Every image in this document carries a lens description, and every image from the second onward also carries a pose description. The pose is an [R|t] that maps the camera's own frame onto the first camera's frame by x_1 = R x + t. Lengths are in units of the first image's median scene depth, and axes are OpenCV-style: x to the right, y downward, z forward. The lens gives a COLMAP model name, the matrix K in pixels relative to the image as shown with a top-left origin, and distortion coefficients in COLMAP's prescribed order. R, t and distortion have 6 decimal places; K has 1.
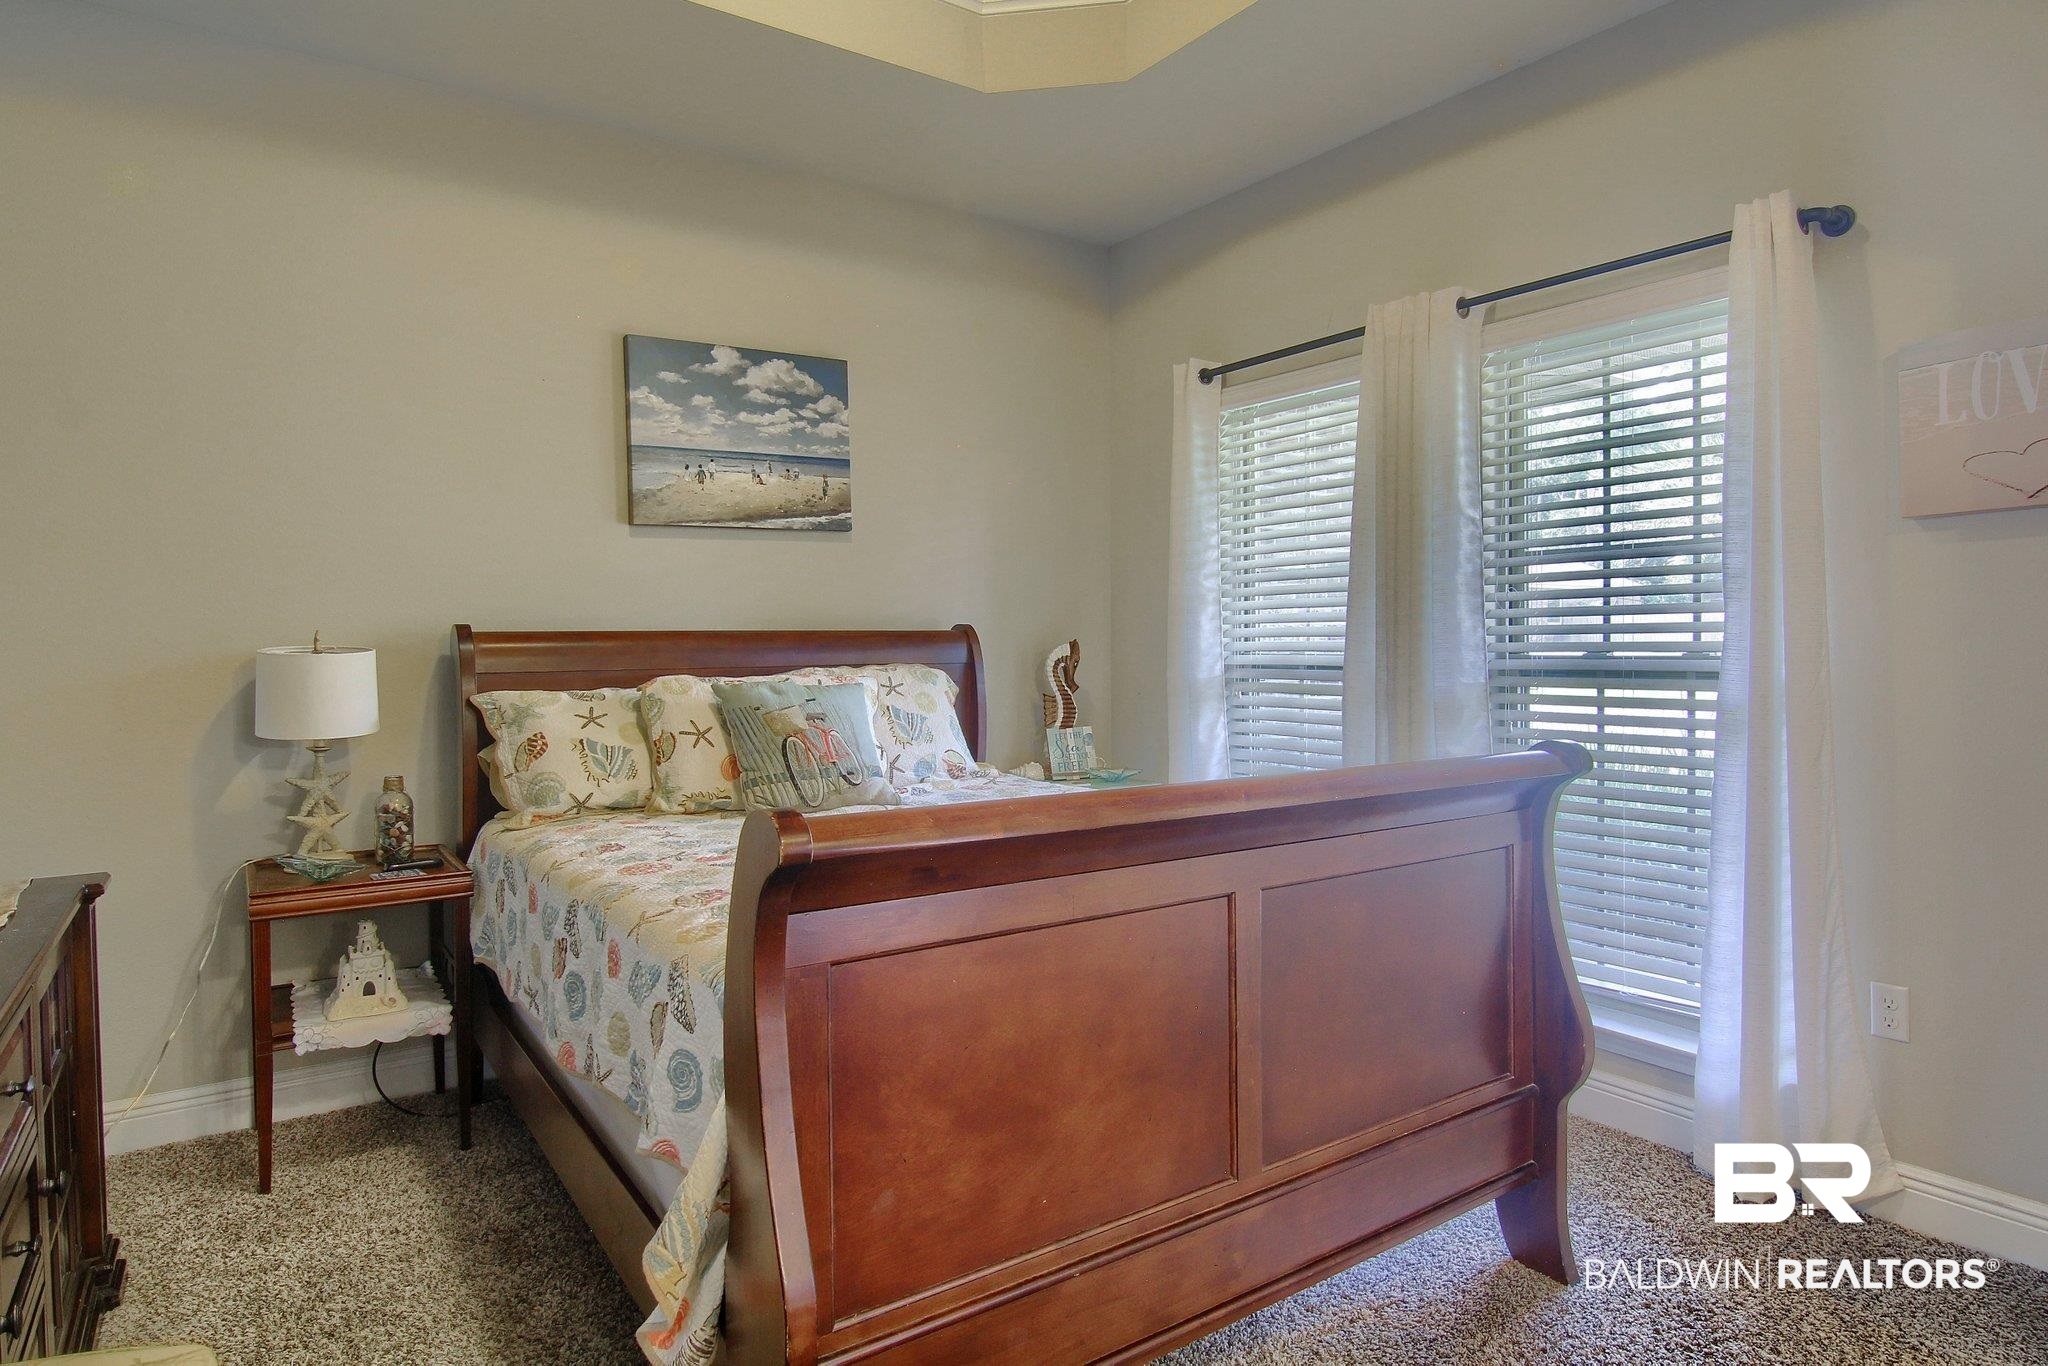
lens RADIAL K [[1161.6, 0, 1024.0], [0, 1161.6, 683.0], [0, 0, 1]] dist [-0.002759, -0.014620]
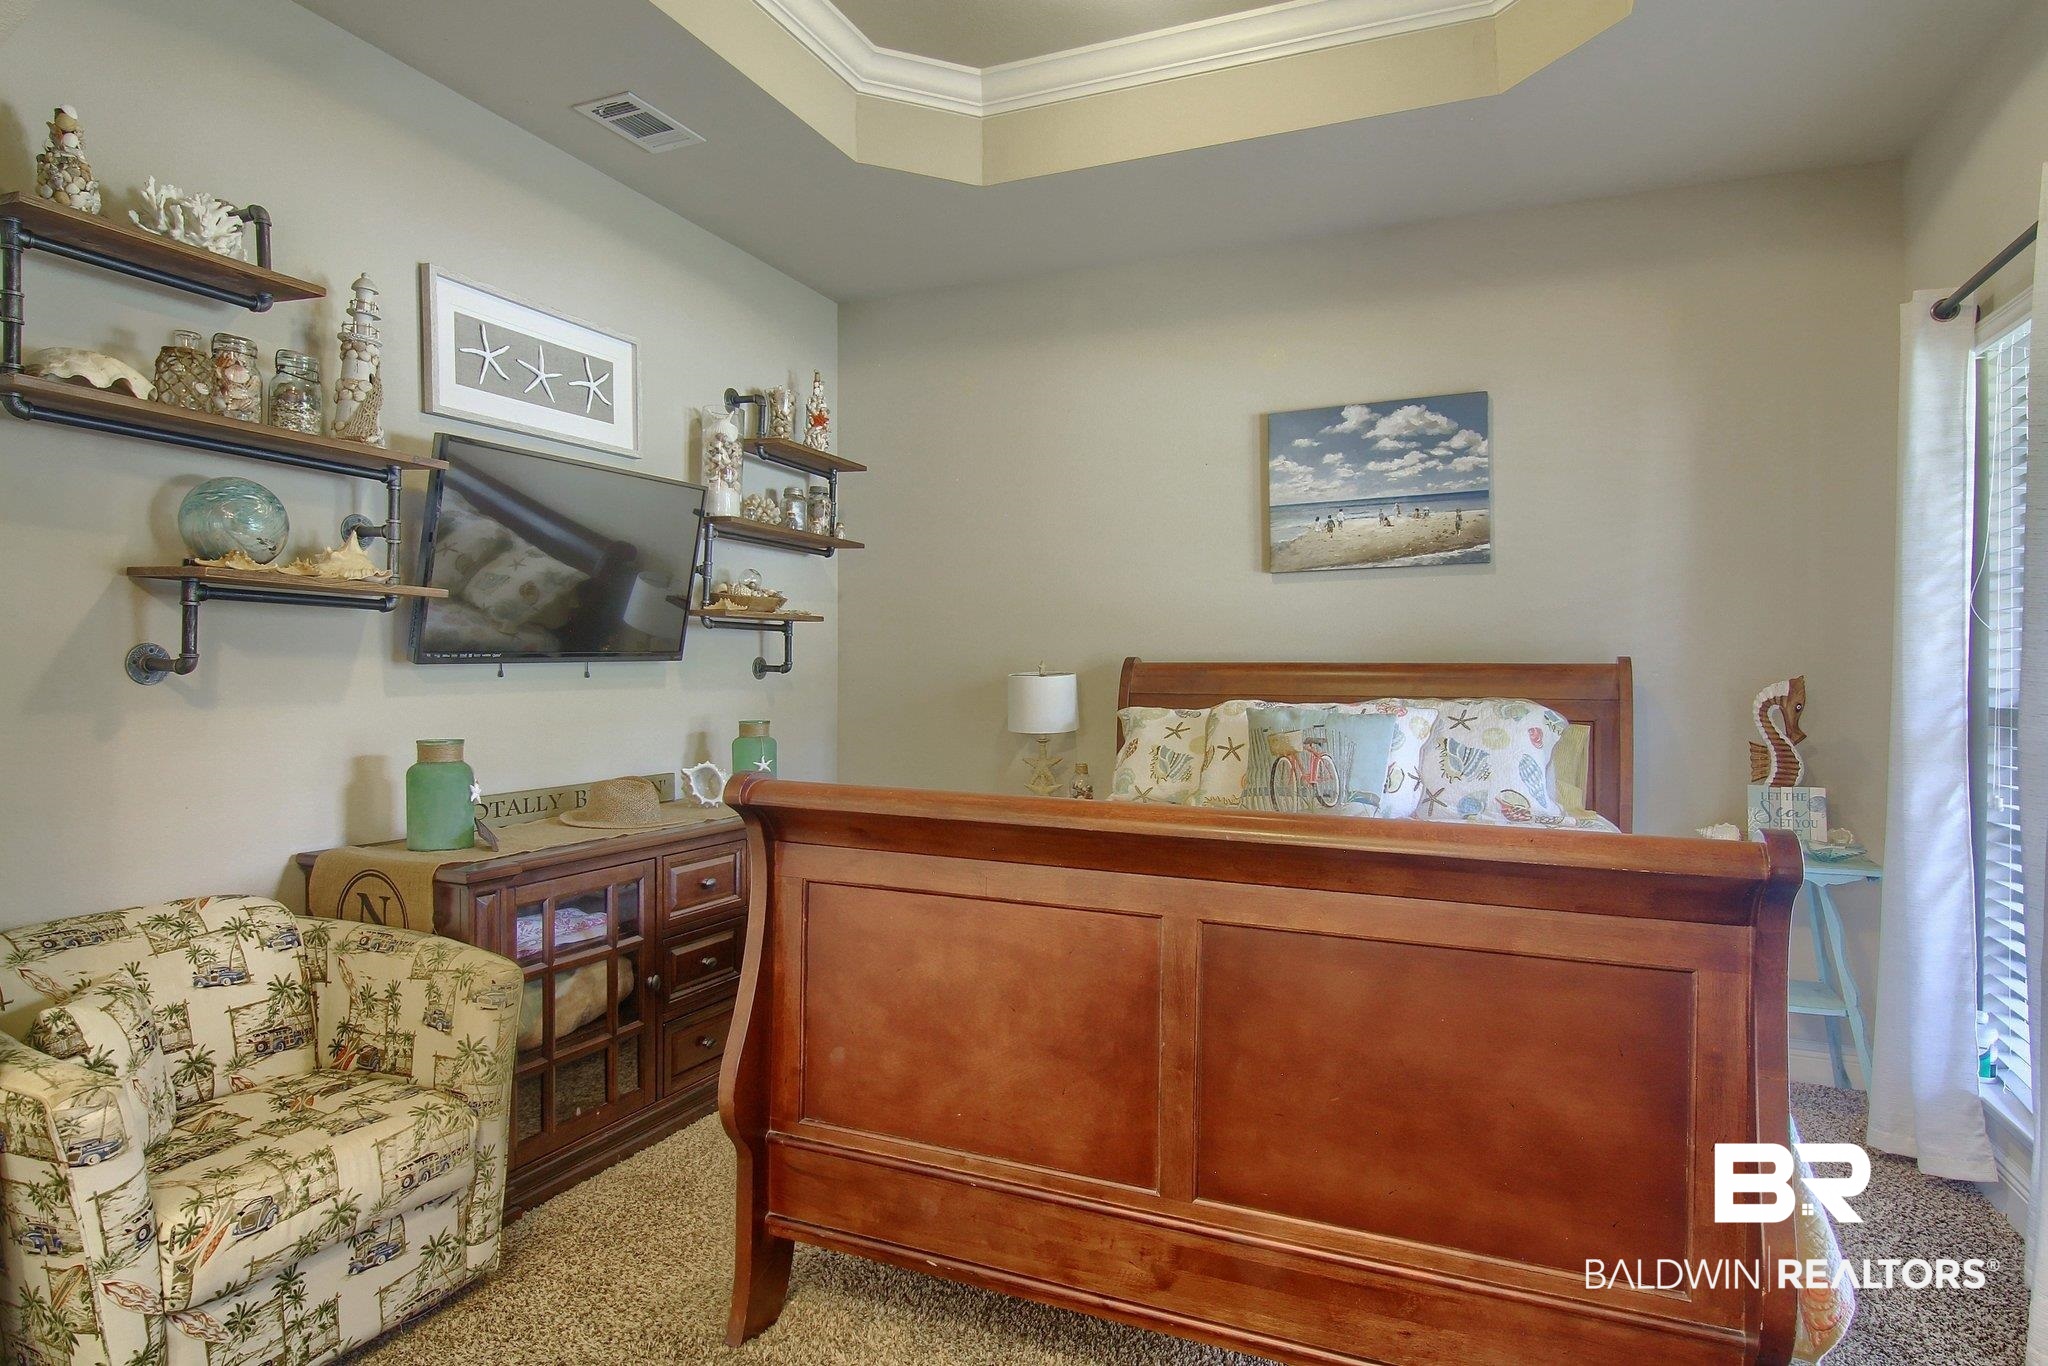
lens RADIAL K [[1113.1, 0, 1031.1], [0, 1113.1, 700.0], [0, 0, 1]] dist [0.000033, -0.000638]
pose [[0.526859, 0.033603, -0.849288, 0.484958], [-0.041893, 0.999030, 0.013540, -0.010998], [0.848919, 0.028446, 0.527756, 0.185063]]
